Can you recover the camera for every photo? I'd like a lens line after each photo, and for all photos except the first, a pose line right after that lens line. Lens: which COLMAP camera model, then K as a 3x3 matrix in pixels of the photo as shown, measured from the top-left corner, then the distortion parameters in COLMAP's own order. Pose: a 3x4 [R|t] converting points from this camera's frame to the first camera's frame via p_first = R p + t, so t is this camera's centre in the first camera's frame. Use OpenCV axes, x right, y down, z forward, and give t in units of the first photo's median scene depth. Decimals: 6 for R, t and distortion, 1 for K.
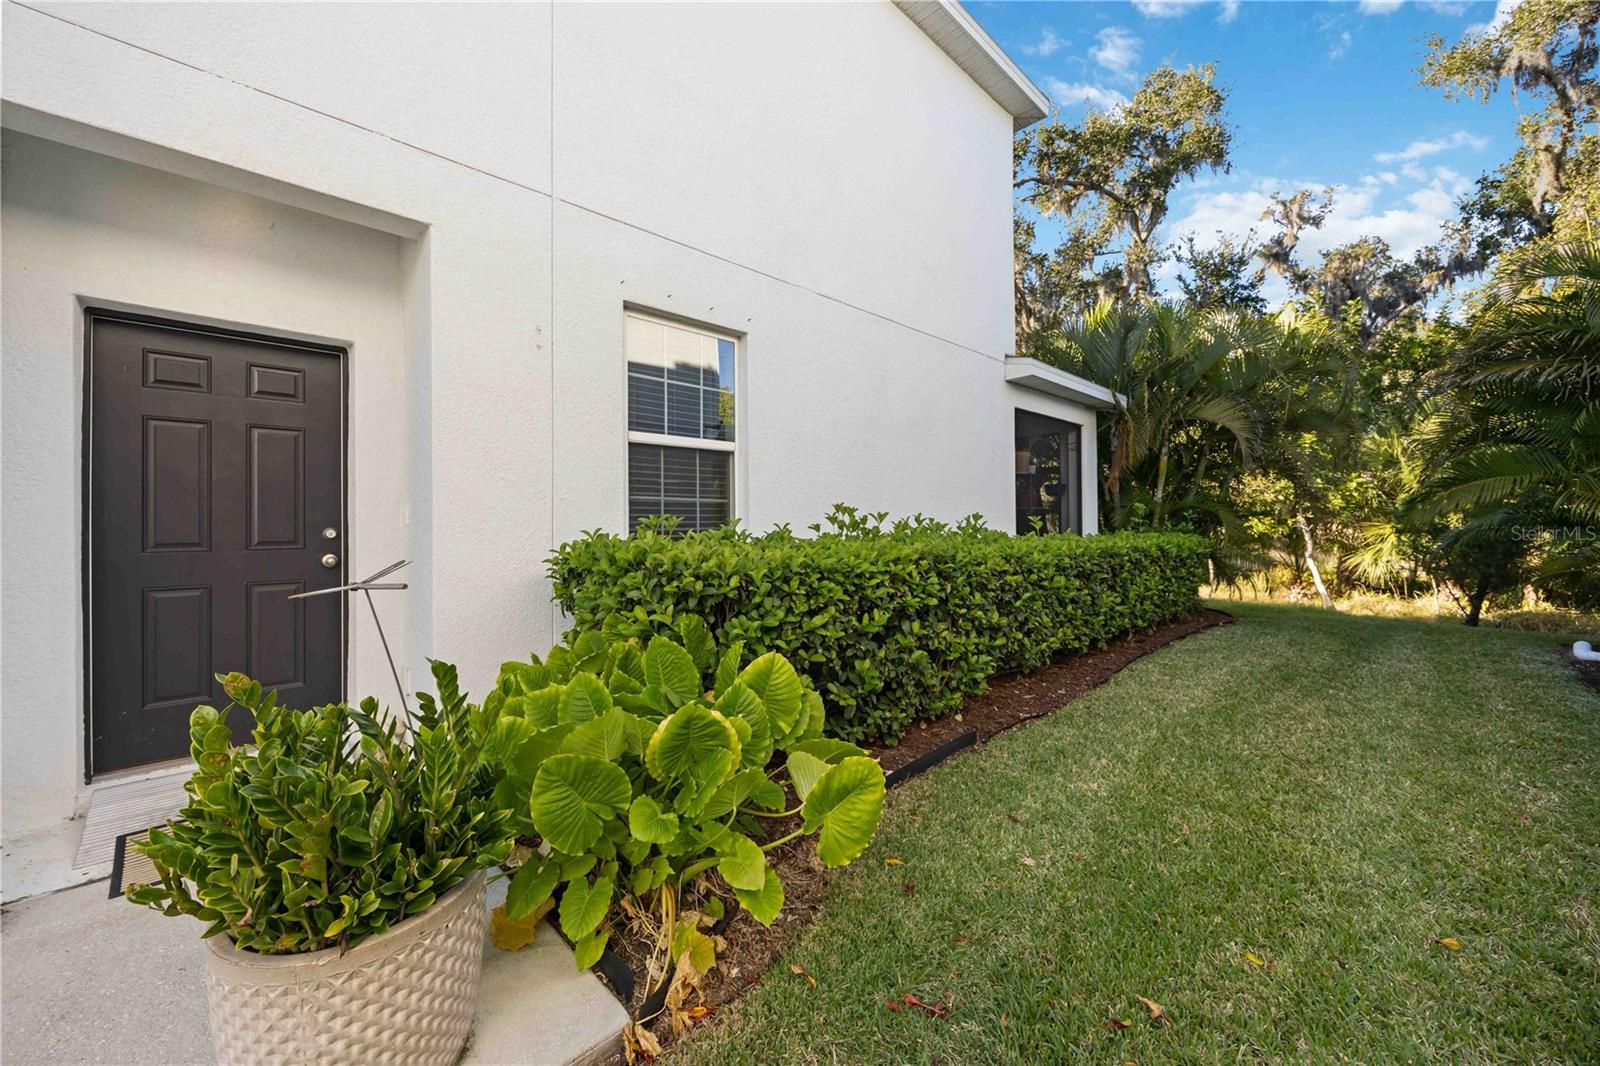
lens RADIAL K [[645.4, 0, 797.9], [0, 645.4, 522.7], [0, 0, 1]] dist [0.001820, 0.000273]
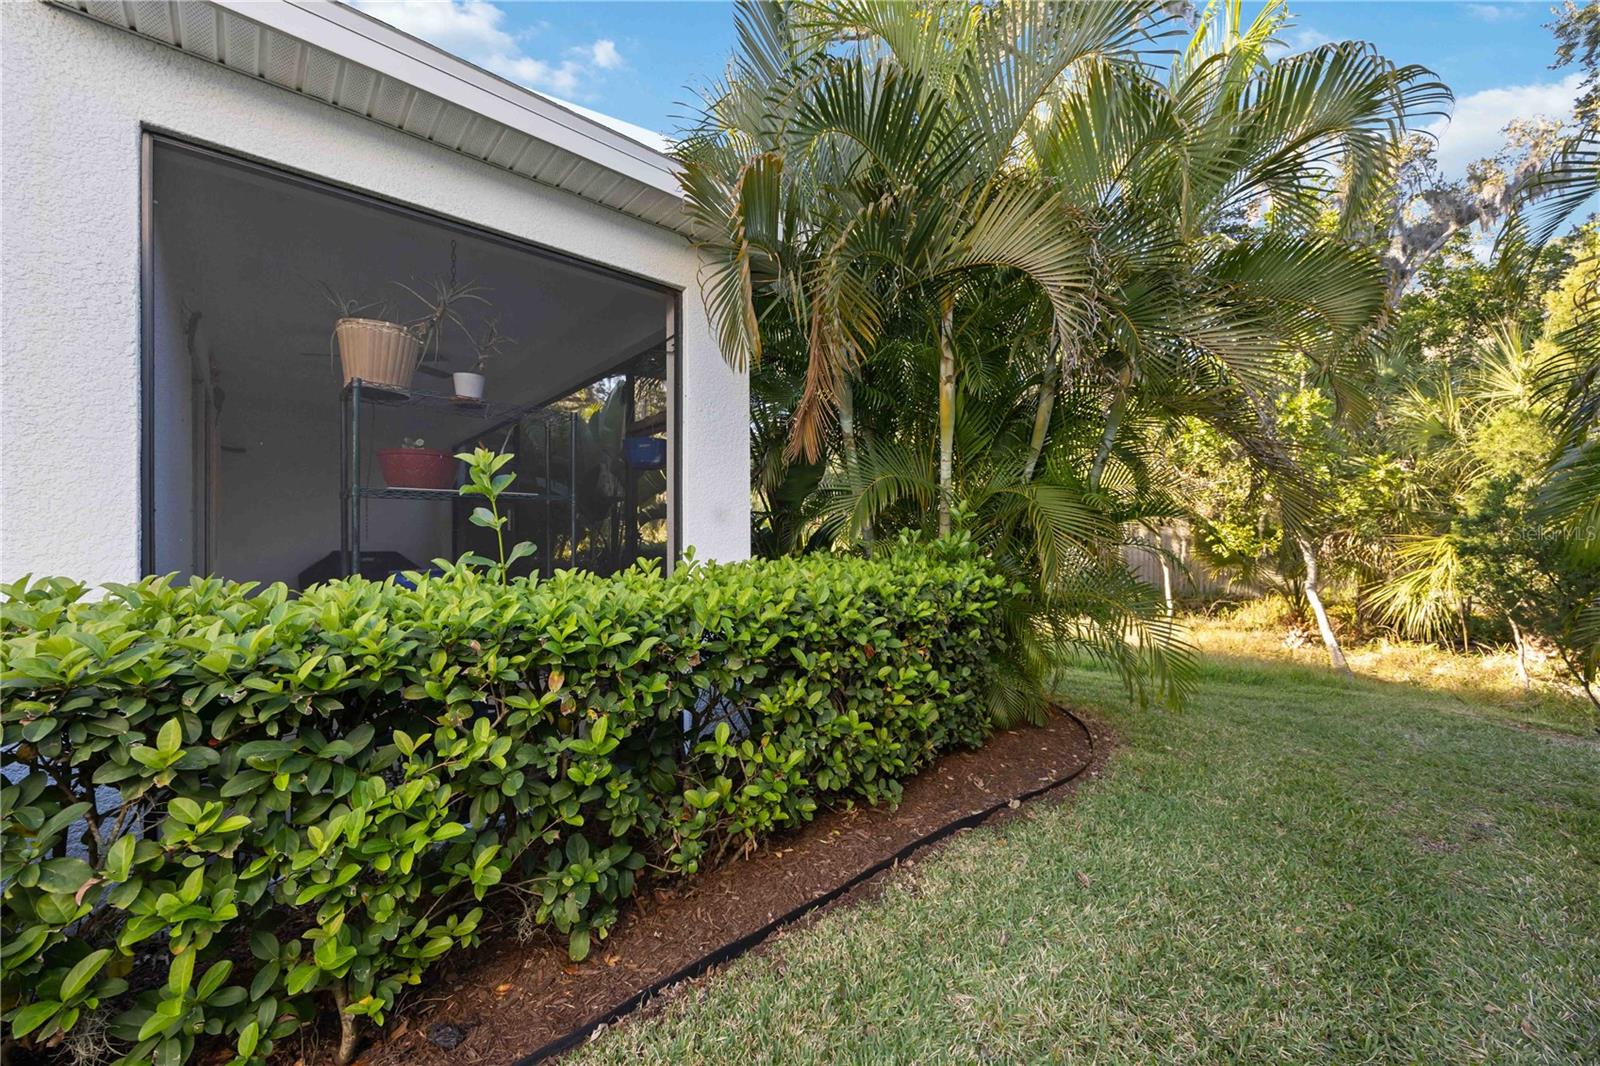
lens RADIAL K [[631.6, 0, 800.0], [0, 631.6, 533.0], [0, 0, 1]] dist [0.000097, 0.000019]
pose [[0.999424, 0.003358, -0.033783, 0.302963], [-0.003393, 0.999994, -0.000958, 0.000495], [0.033779, 0.001072, 0.999429, 0.351620]]
